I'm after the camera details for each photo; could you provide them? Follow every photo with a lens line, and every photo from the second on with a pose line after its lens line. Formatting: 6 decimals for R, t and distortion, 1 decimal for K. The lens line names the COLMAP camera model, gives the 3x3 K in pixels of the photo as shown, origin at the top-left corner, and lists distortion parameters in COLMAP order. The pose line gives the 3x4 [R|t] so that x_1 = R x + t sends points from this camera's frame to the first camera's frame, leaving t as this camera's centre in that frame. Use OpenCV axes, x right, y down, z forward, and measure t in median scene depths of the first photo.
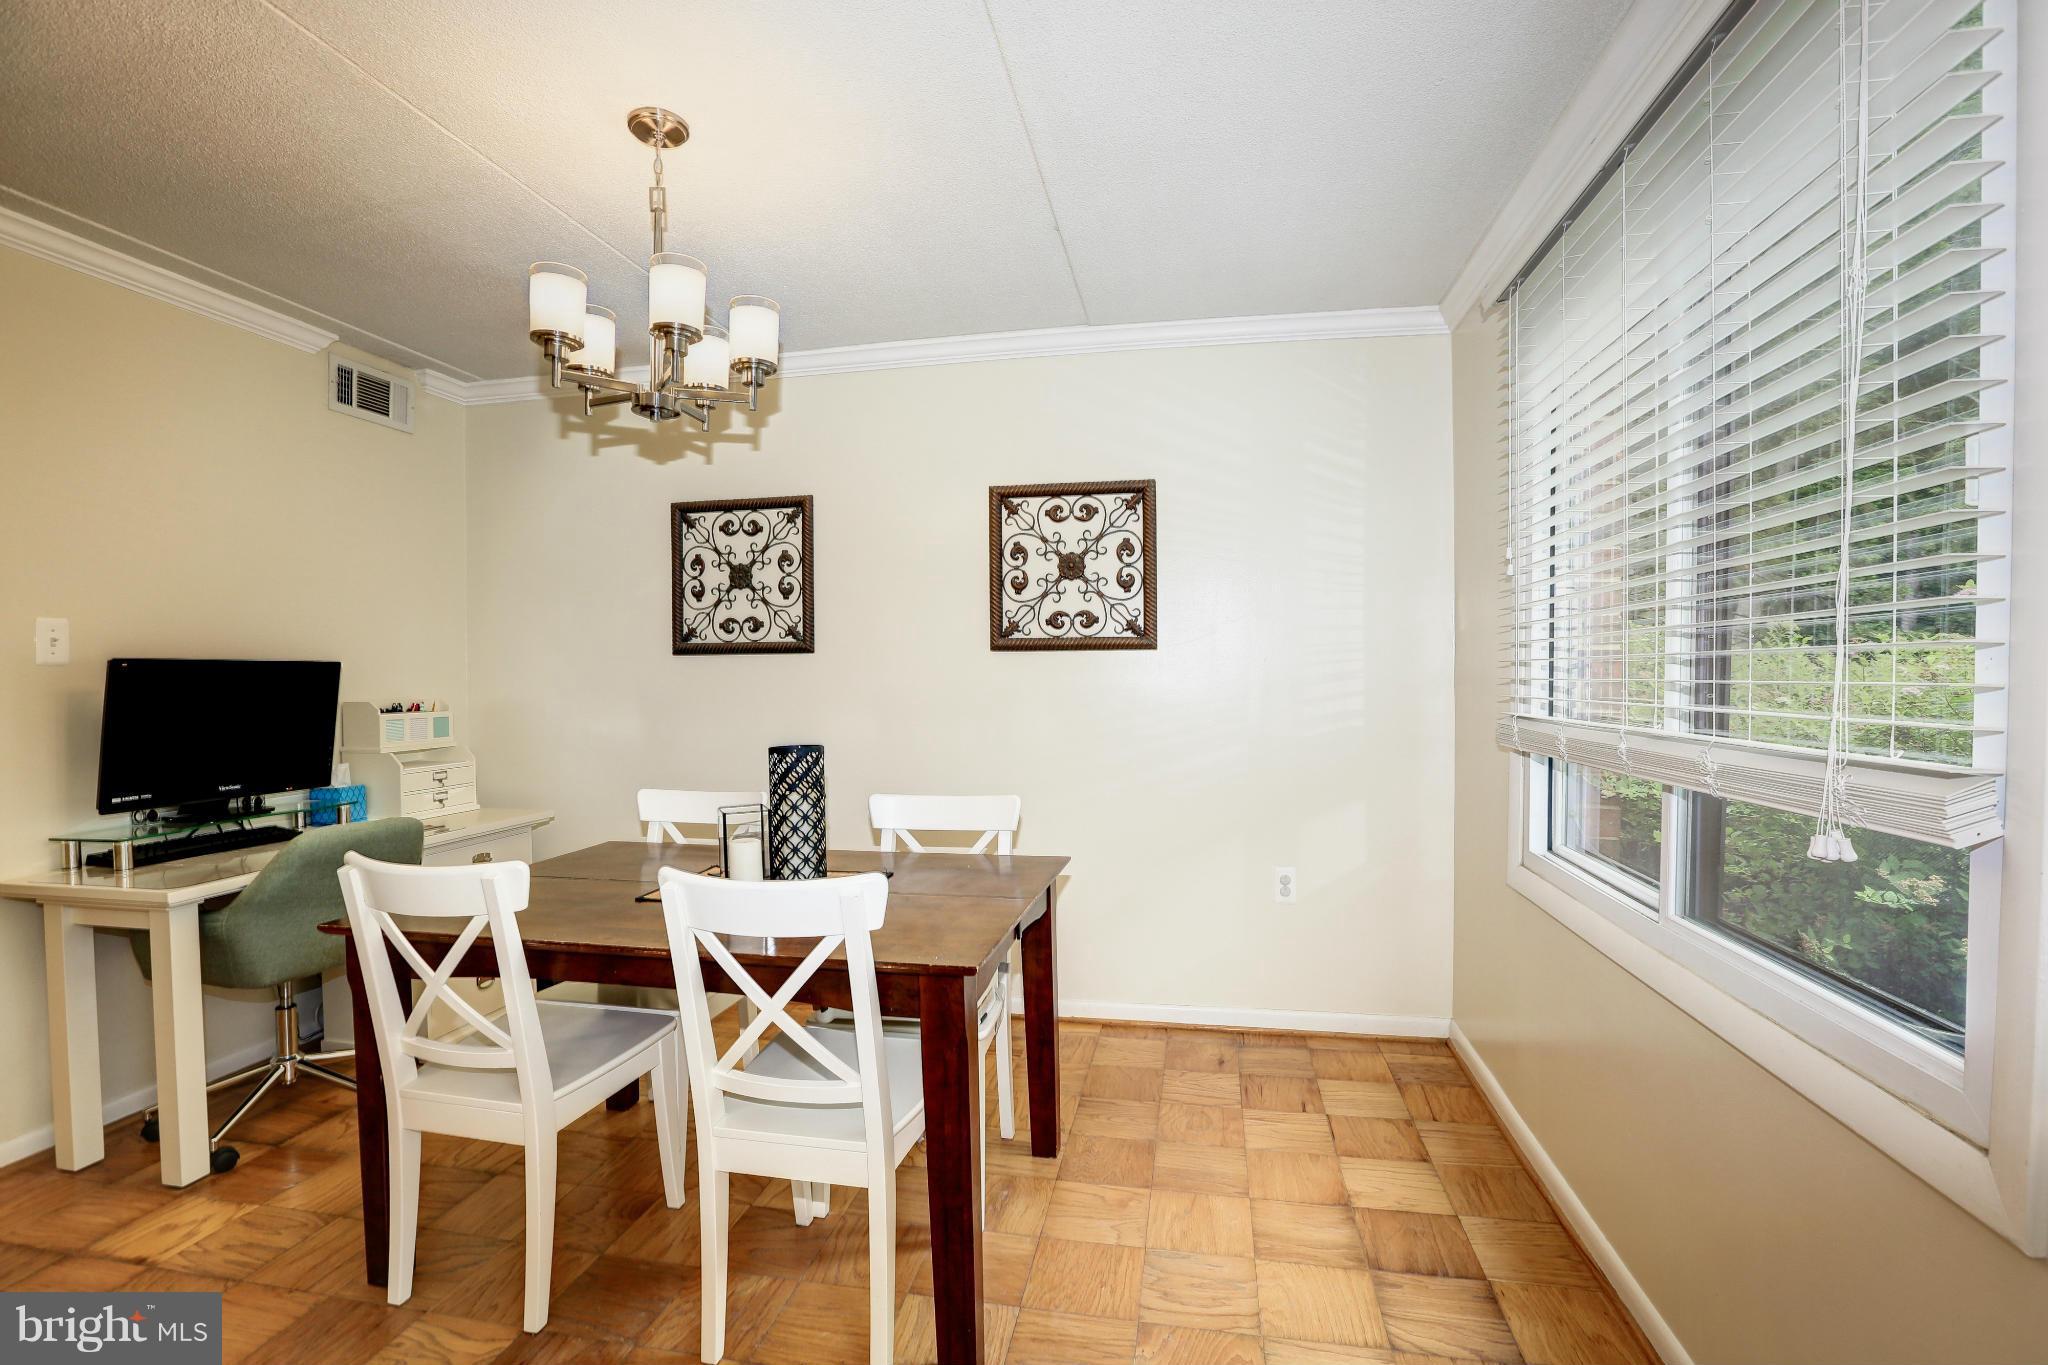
lens RADIAL K [[932.7, 0, 1024.5], [0, 932.7, 678.7], [0, 0, 1]] dist [-0.059415, 0.026252]
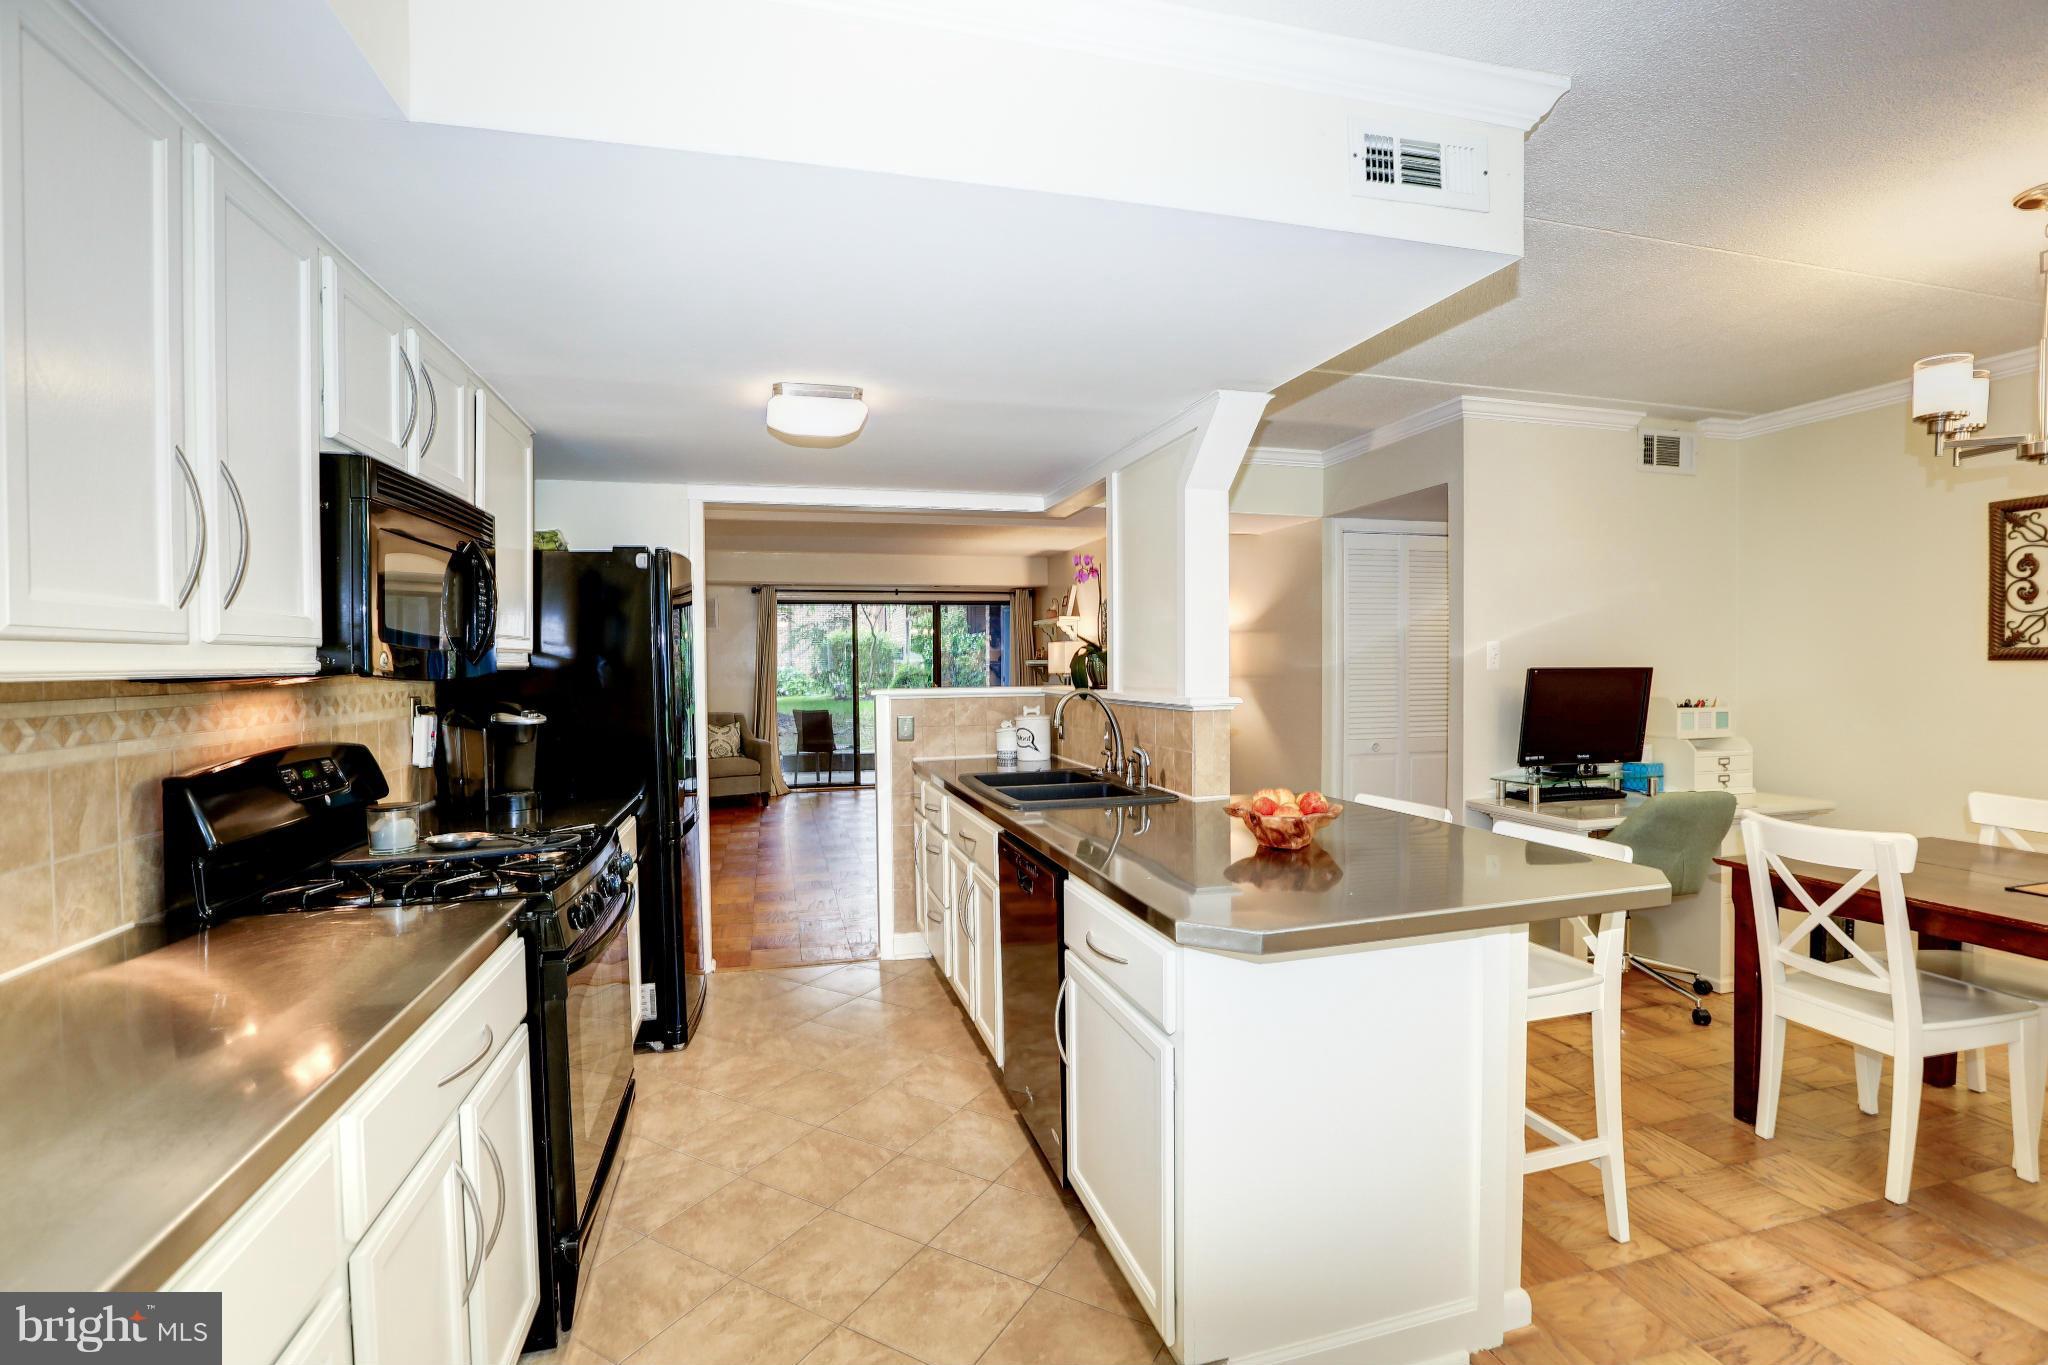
lens RADIAL K [[927.3, 0, 1027.1], [0, 927.3, 682.9], [0, 0, 1]] dist [-0.042648, 0.013416]
pose [[0.444447, 0.023940, -0.895485, 0.016460], [-0.004622, 0.999691, 0.024431, -0.020508], [0.895793, -0.006720, 0.444420, -0.327748]]
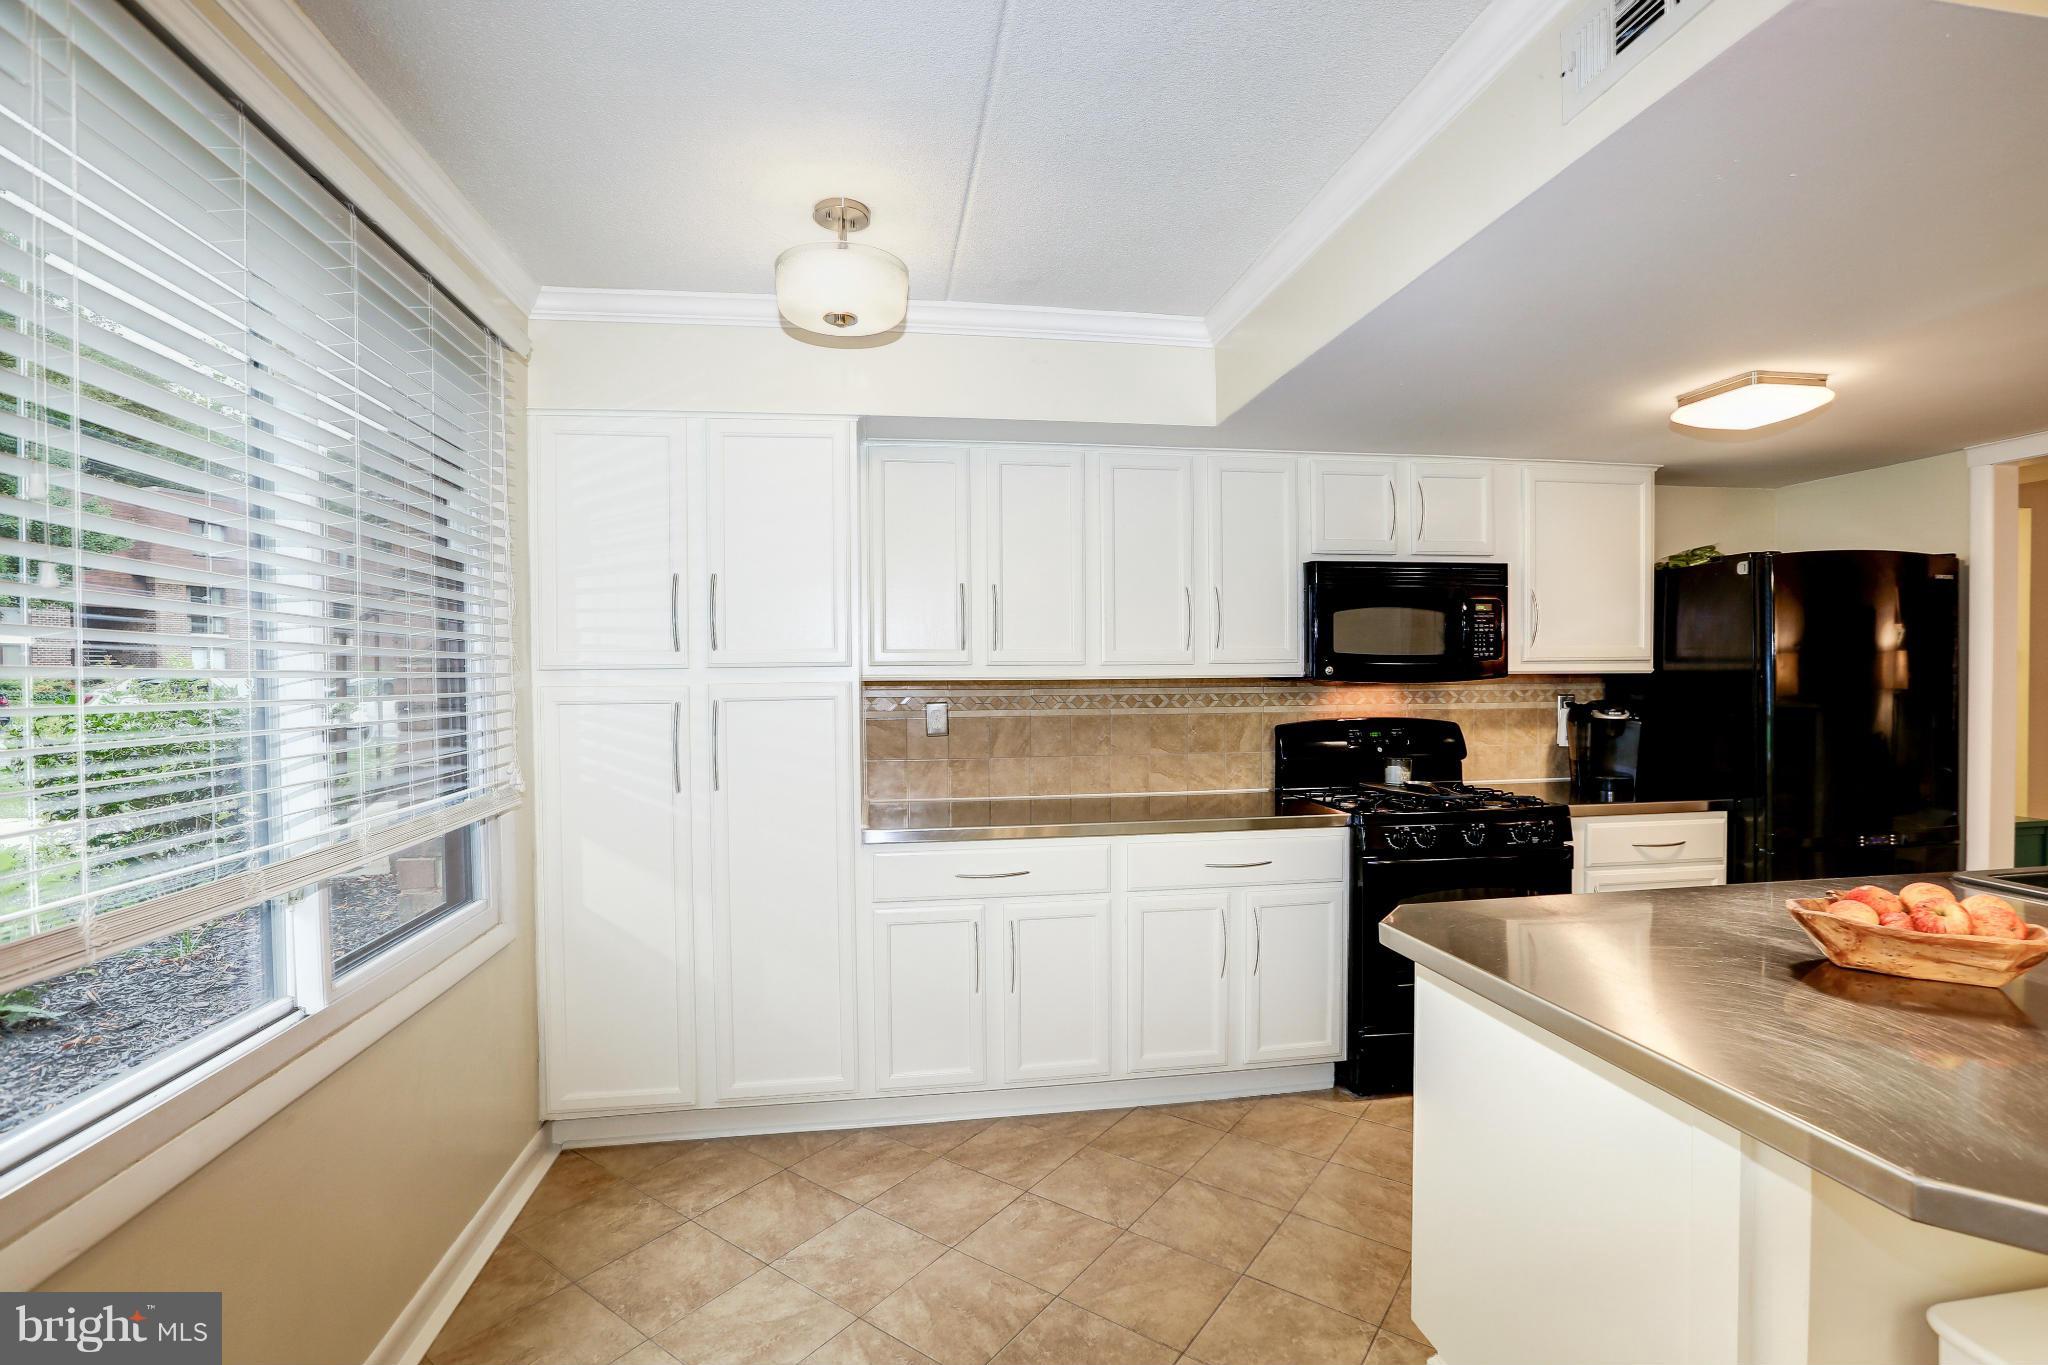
lens RADIAL K [[927.3, 0, 1027.1], [0, 927.3, 682.9], [0, 0, 1]] dist [-0.042648, 0.013416]
pose [[-0.936819, 0.017988, -0.349351, 0.018427], [0.009206, 0.999599, 0.026781, -0.033549], [0.349693, 0.021872, -0.936609, 0.325494]]
